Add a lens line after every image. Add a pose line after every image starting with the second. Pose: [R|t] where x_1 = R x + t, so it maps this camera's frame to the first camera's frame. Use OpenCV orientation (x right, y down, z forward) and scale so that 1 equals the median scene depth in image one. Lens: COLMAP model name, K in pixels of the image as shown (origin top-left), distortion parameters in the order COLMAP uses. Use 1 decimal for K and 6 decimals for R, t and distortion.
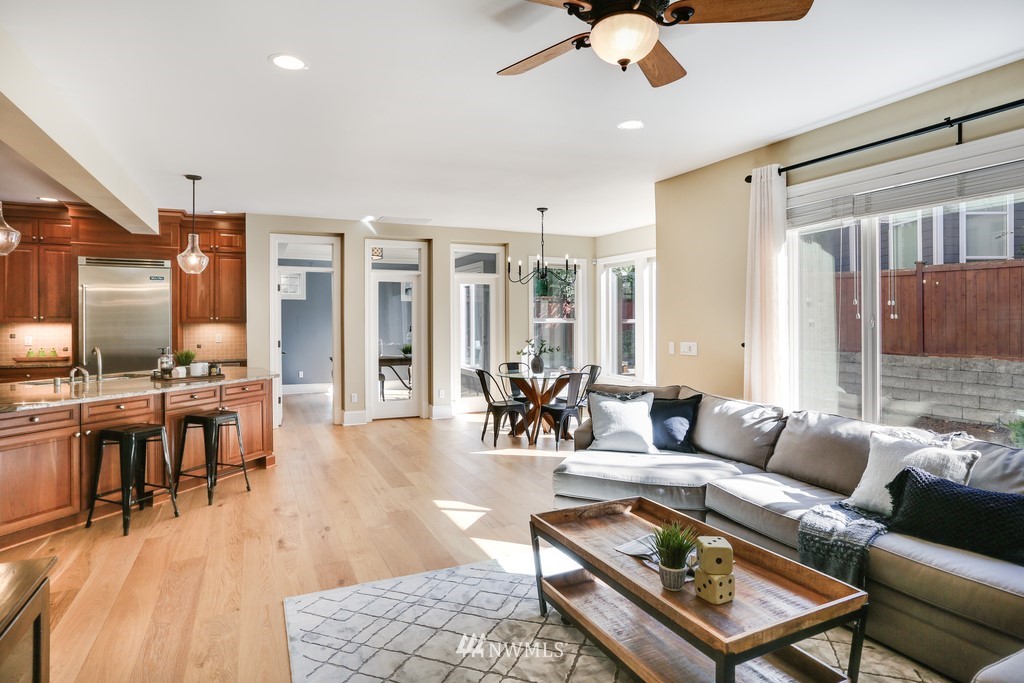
lens RADIAL K [[582.5, 0, 509.1], [0, 582.5, 338.4], [0, 0, 1]] dist [-0.000011, 0.000410]
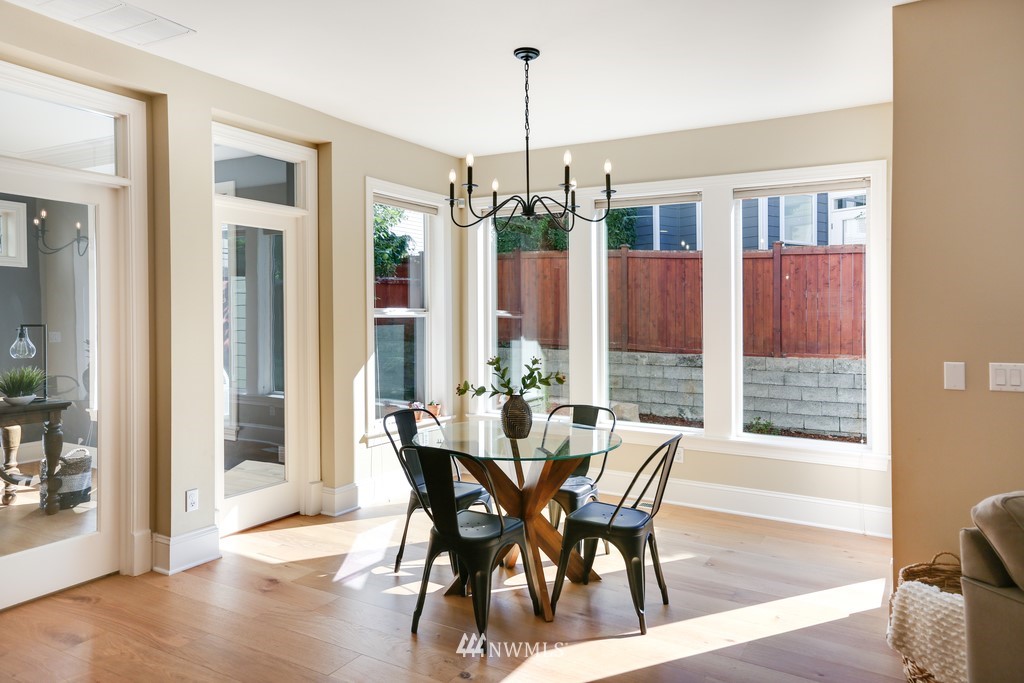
lens RADIAL K [[709.3, 0, 520.6], [0, 709.3, 330.3], [0, 0, 1]] dist [-0.006522, 0.054485]
pose [[0.815746, -0.011994, 0.578286, -0.196450], [0.014451, 0.999896, 0.000354, -0.014927], [-0.578230, 0.008068, 0.815834, 0.457021]]
